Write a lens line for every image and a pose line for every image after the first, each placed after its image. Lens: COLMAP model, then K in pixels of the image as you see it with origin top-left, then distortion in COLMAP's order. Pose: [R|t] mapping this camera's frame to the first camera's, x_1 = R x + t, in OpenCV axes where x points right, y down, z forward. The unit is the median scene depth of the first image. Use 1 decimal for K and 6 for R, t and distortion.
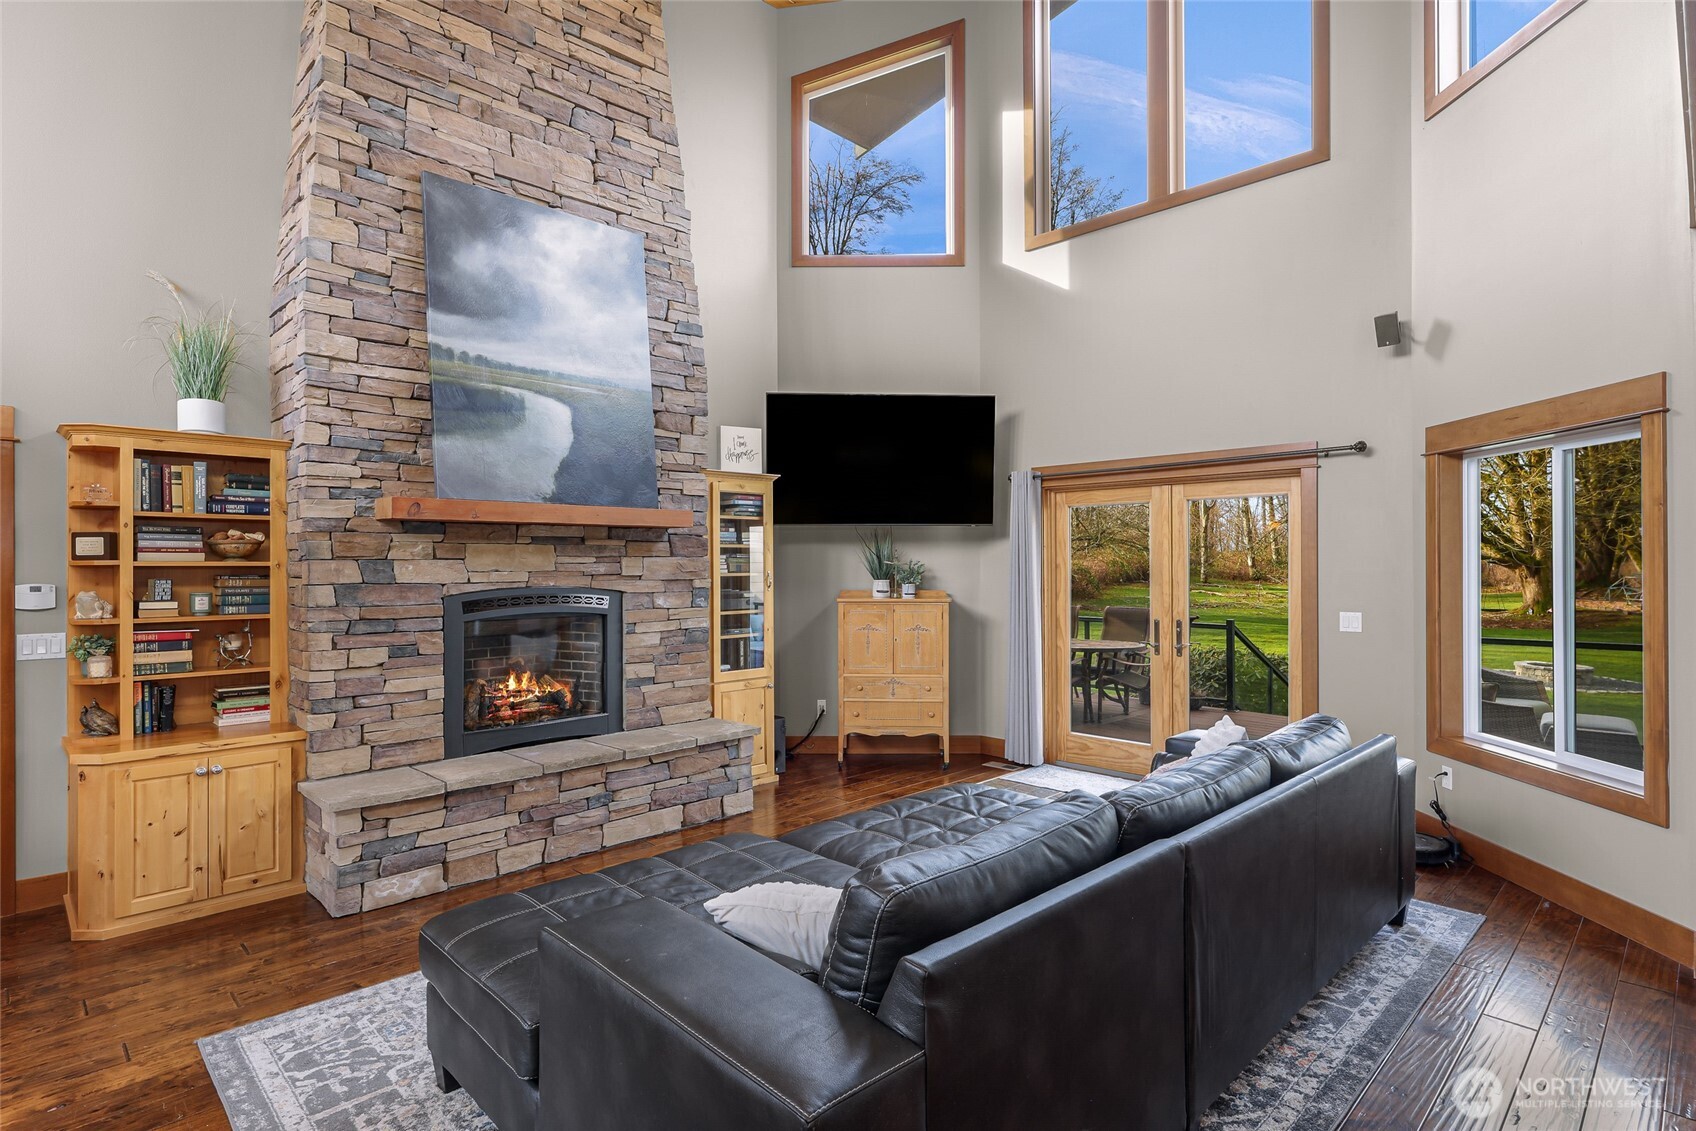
lens RADIAL K [[869.6, 0, 843.2], [0, 869.6, 561.6], [0, 0, 1]] dist [0.004096, 0.000371]
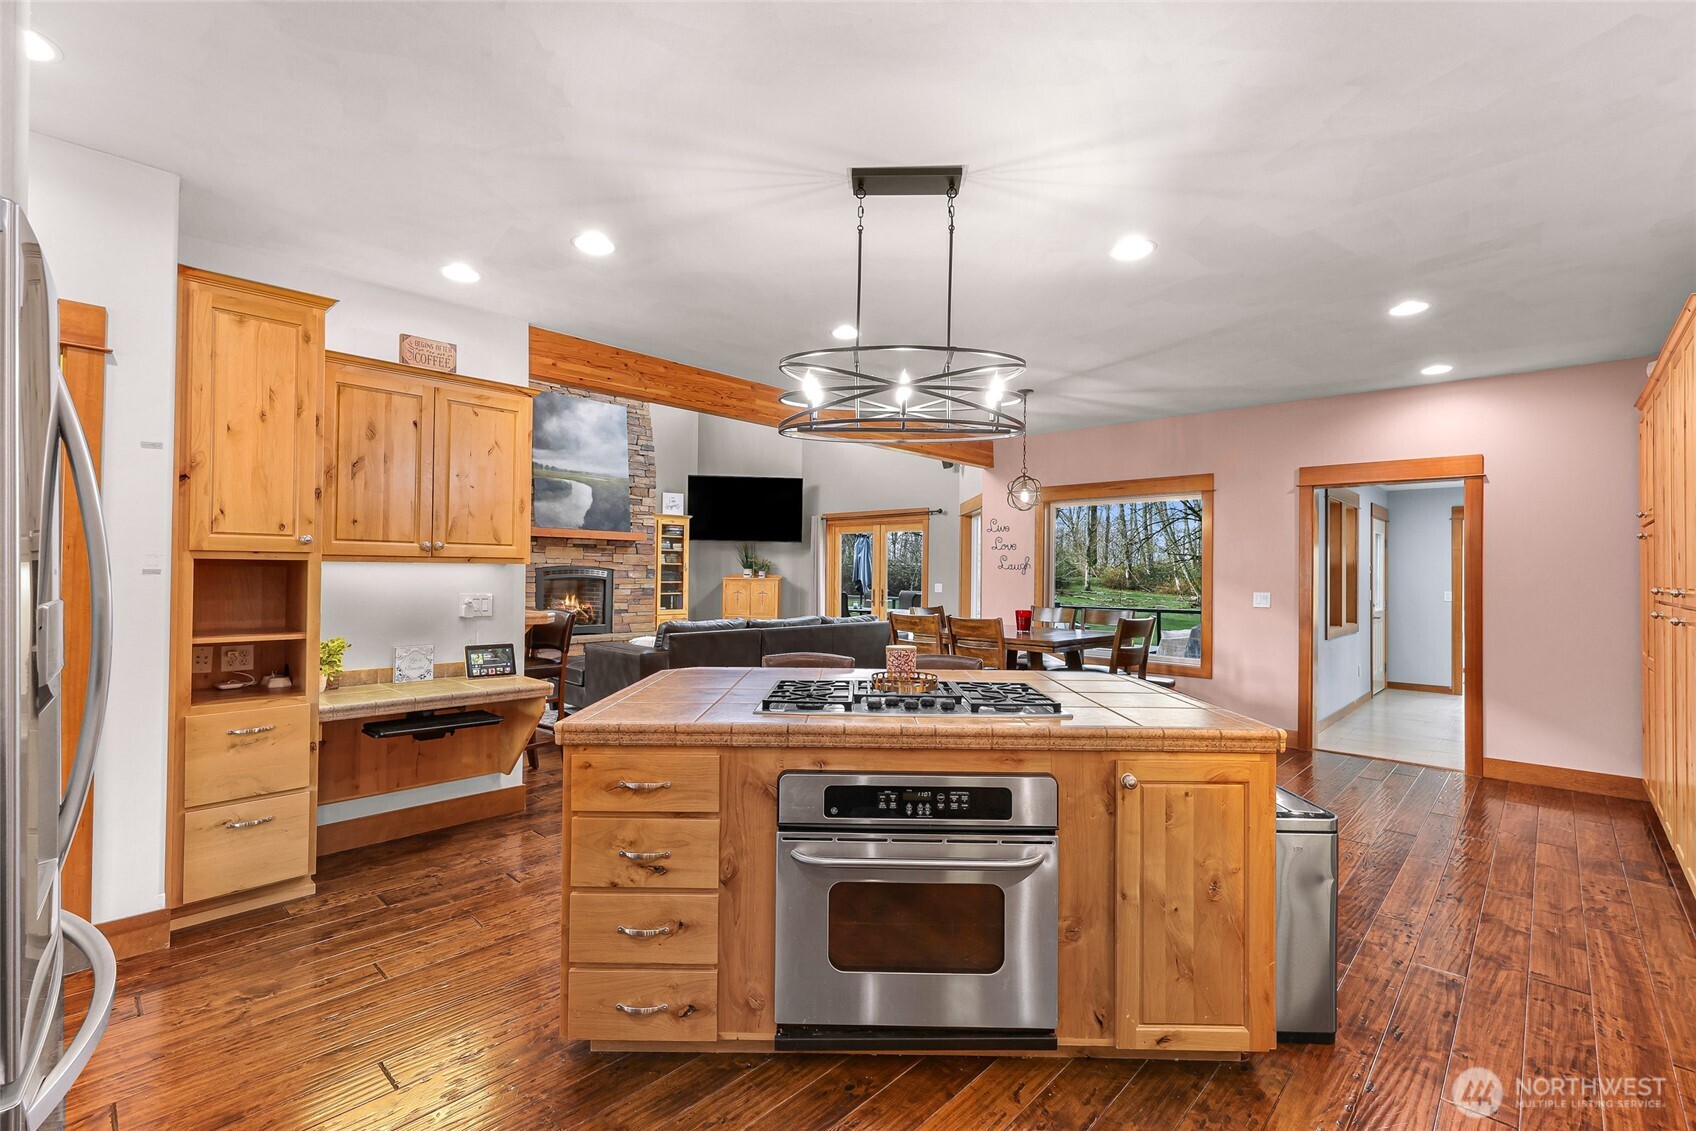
lens RADIAL K [[746.5, 0, 852.4], [0, 746.5, 560.3], [0, 0, 1]] dist [-0.000110, -0.000076]
pose [[0.998717, 0.015960, 0.048061, 0.252590], [-0.015228, 0.999763, -0.015560, 0.030563], [-0.048298, 0.014809, 0.998723, -0.892517]]
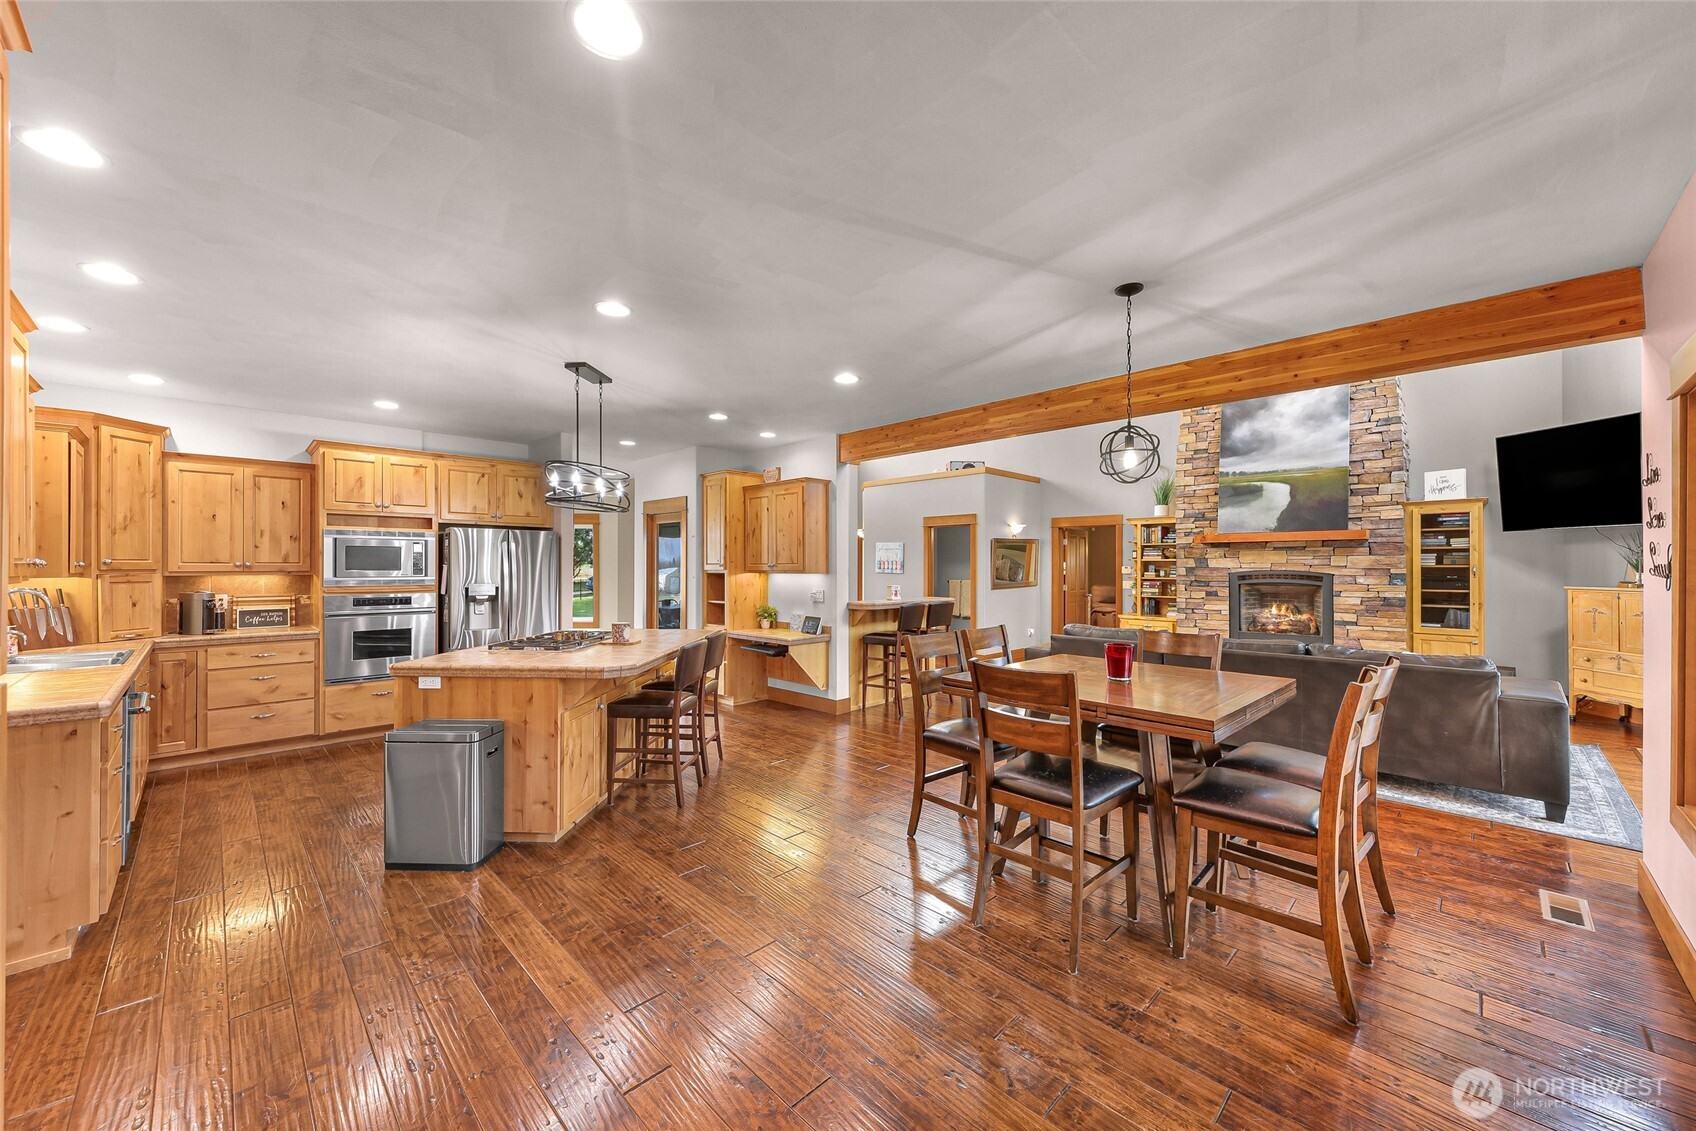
lens RADIAL K [[647.7, 0, 842.8], [0, 647.7, 565.9], [0, 0, 1]] dist [-0.000060, 0.000036]
pose [[0.000576, 0.003785, -0.999993, 1.140774], [0.001436, 0.999992, 0.003786, 0.009437], [0.999999, -0.001438, 0.000570, -0.071630]]
